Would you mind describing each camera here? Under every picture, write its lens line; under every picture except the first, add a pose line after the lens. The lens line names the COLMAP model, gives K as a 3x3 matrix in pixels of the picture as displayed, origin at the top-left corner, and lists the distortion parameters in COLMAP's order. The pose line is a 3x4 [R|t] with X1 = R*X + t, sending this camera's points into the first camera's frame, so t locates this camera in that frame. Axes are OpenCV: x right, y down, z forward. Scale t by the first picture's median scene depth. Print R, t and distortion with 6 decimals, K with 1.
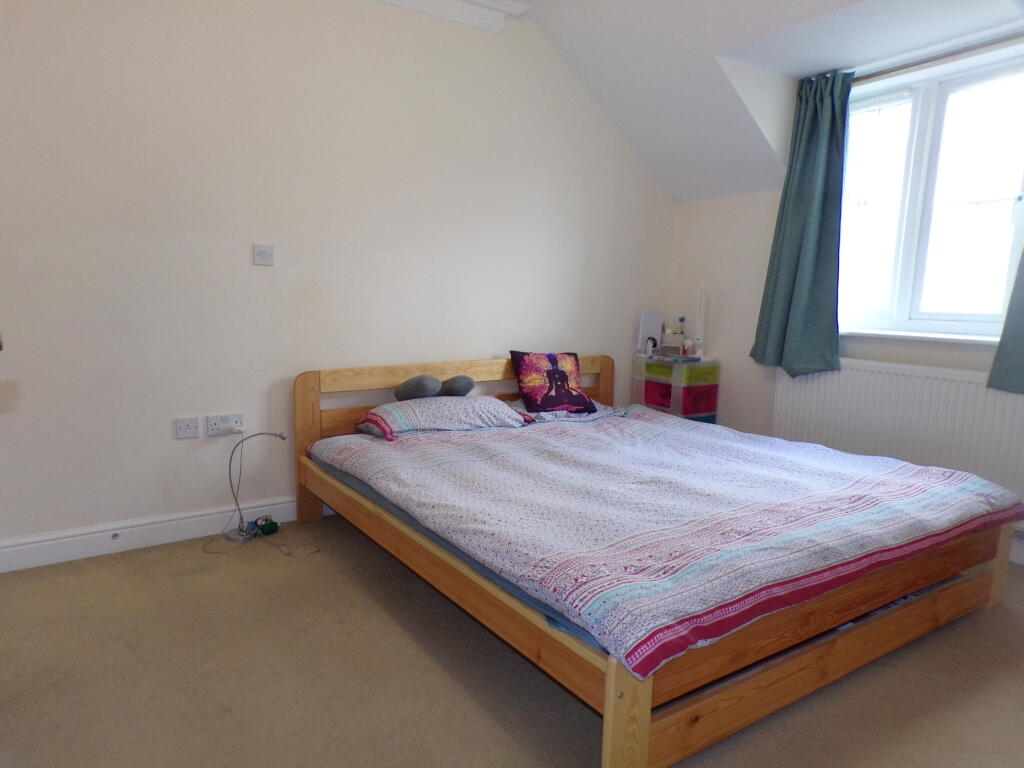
lens RADIAL K [[698.0, 0, 507.0], [0, 698.0, 392.5], [0, 0, 1]] dist [0.003152, 0.012229]
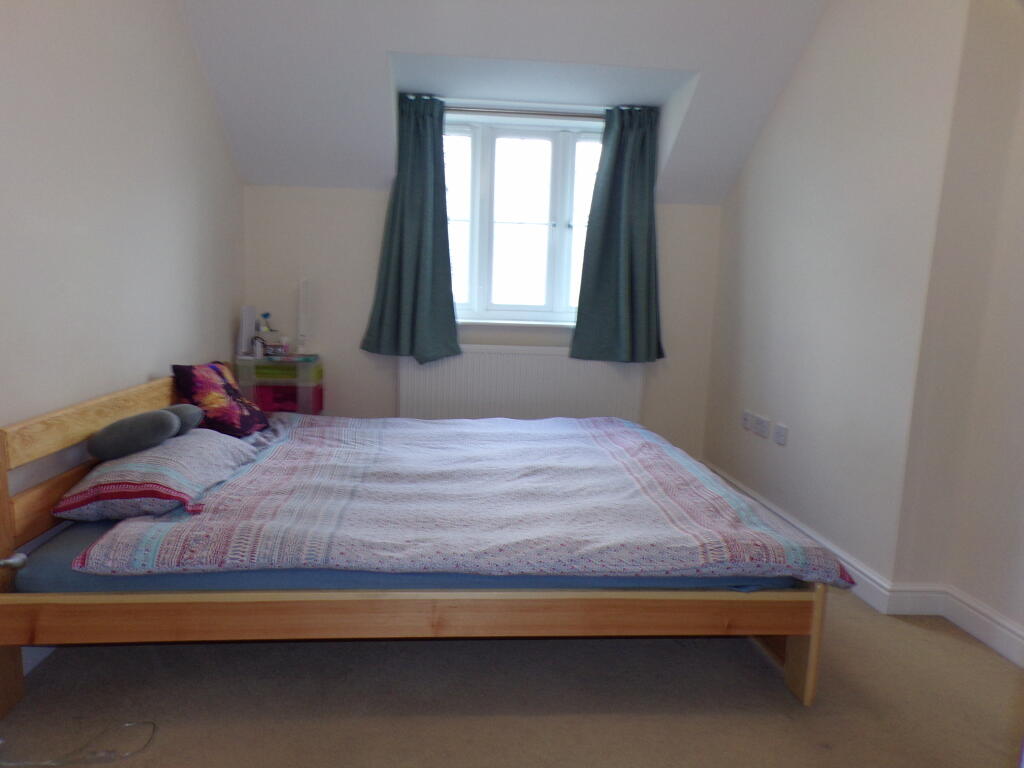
lens RADIAL K [[698.0, 0, 507.3], [0, 698.0, 380.0], [0, 0, 1]] dist [0.003152, 0.012229]
pose [[0.496057, -0.114228, 0.860743, -0.520282], [0.106258, 0.991844, 0.070388, -0.066225], [-0.861764, 0.056545, 0.504149, 0.350190]]
